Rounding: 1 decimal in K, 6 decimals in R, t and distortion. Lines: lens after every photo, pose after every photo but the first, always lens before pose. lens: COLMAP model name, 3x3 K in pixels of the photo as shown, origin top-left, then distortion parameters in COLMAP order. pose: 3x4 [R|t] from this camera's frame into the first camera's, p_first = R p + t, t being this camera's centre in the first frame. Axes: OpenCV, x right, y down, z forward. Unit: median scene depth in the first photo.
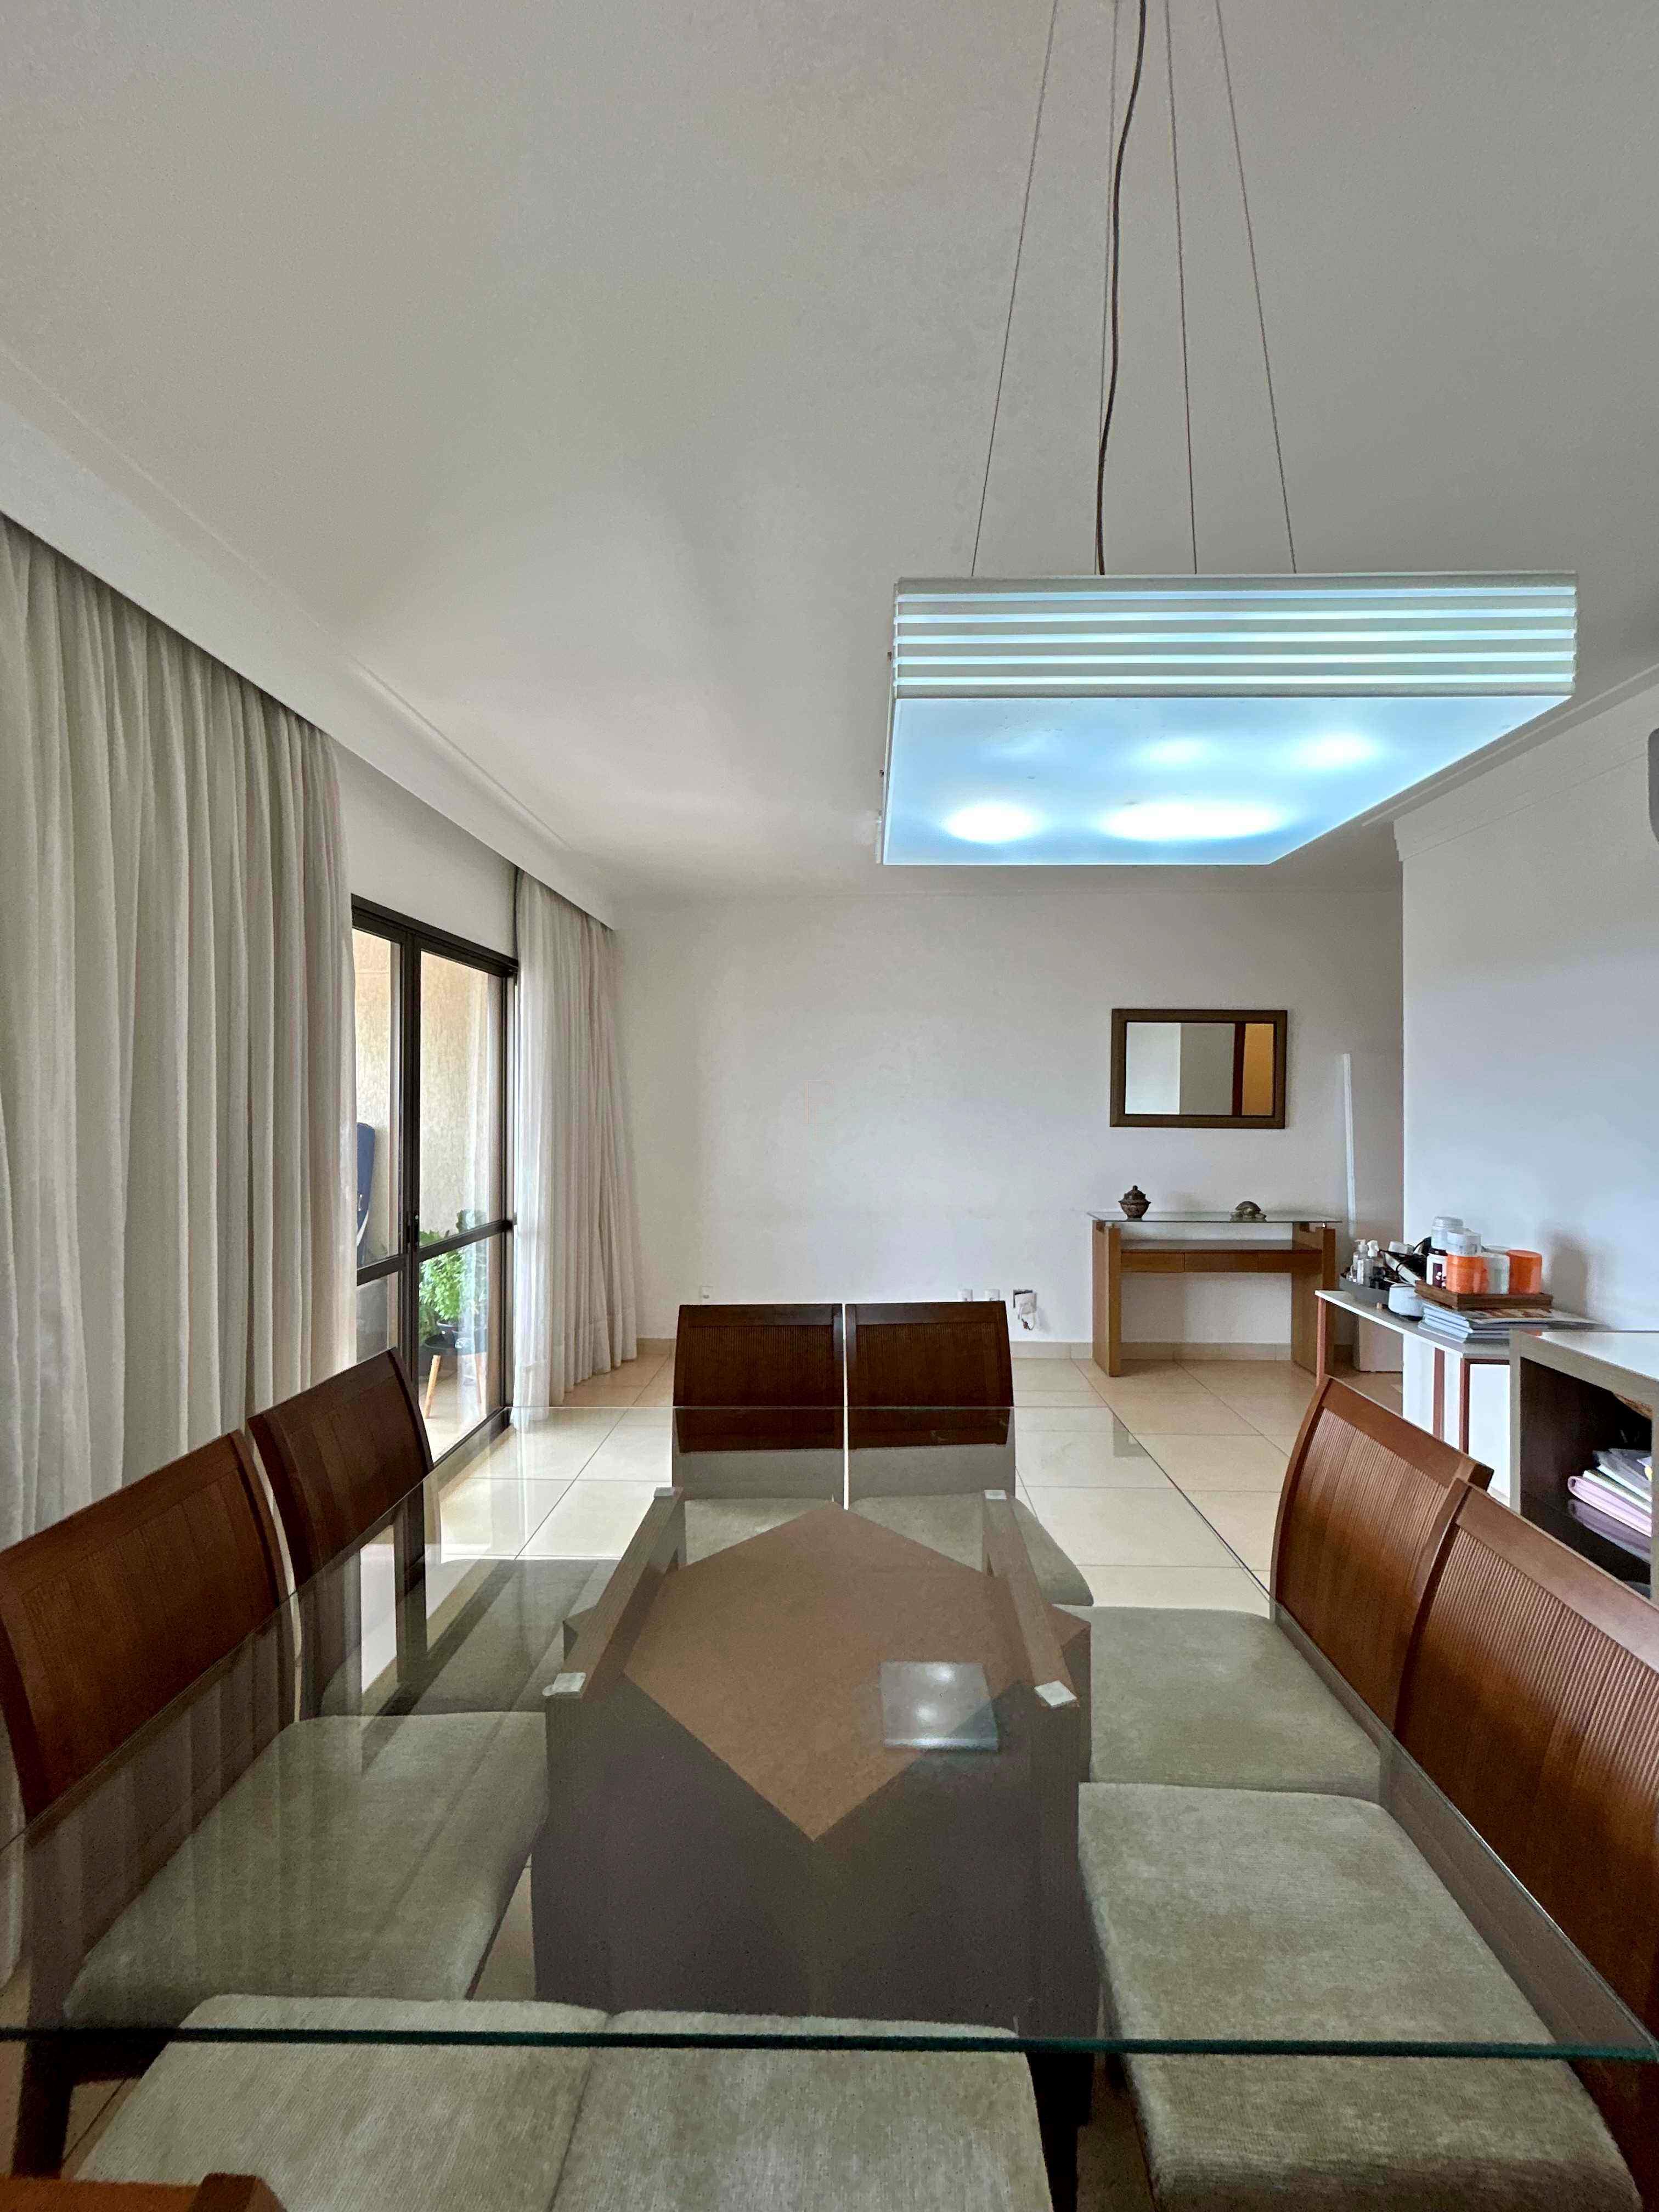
lens RADIAL K [[887.7, 0, 837.8], [0, 887.7, 1113.6], [0, 0, 1]] dist [0.000360, -0.000041]
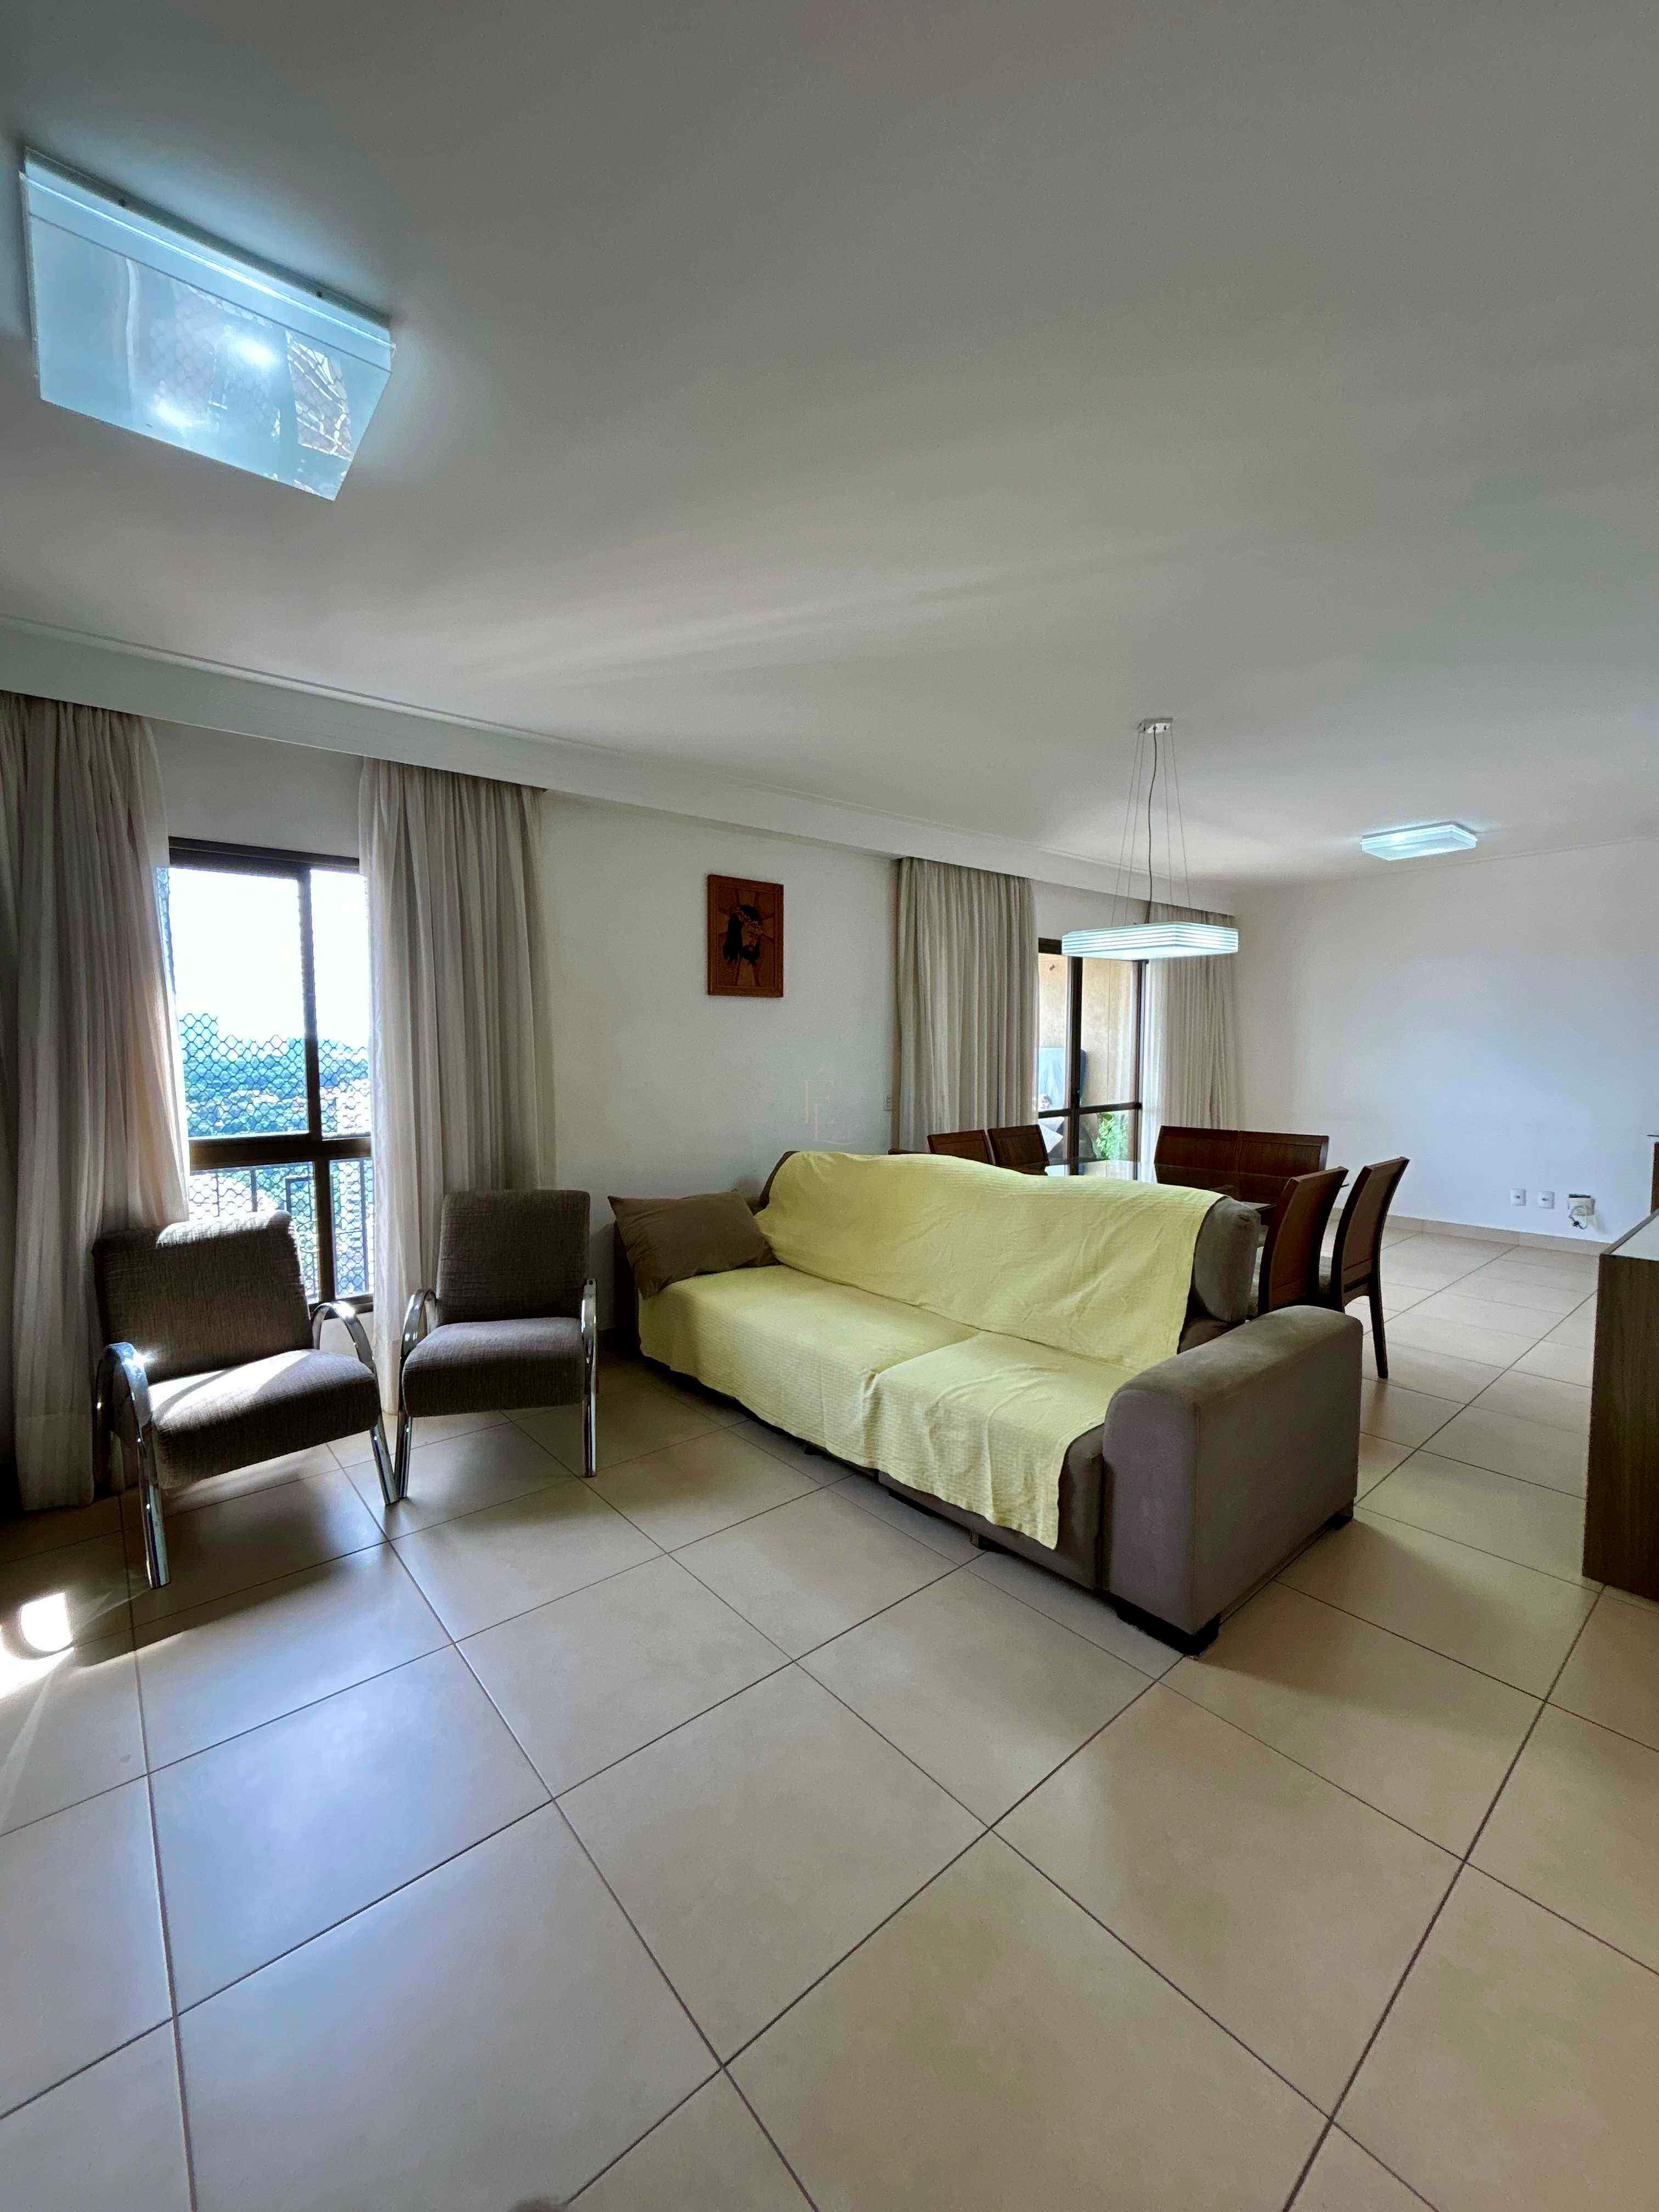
lens RADIAL K [[887.7, 0, 834.7], [0, 887.7, 1113.0], [0, 0, 1]] dist [0.000360, -0.000041]
pose [[0.673169, 0.058282, -0.737188, 0.889879], [0.000422, 0.996859, 0.079197, 0.008732], [0.739489, -0.053624, 0.671030, -1.046643]]
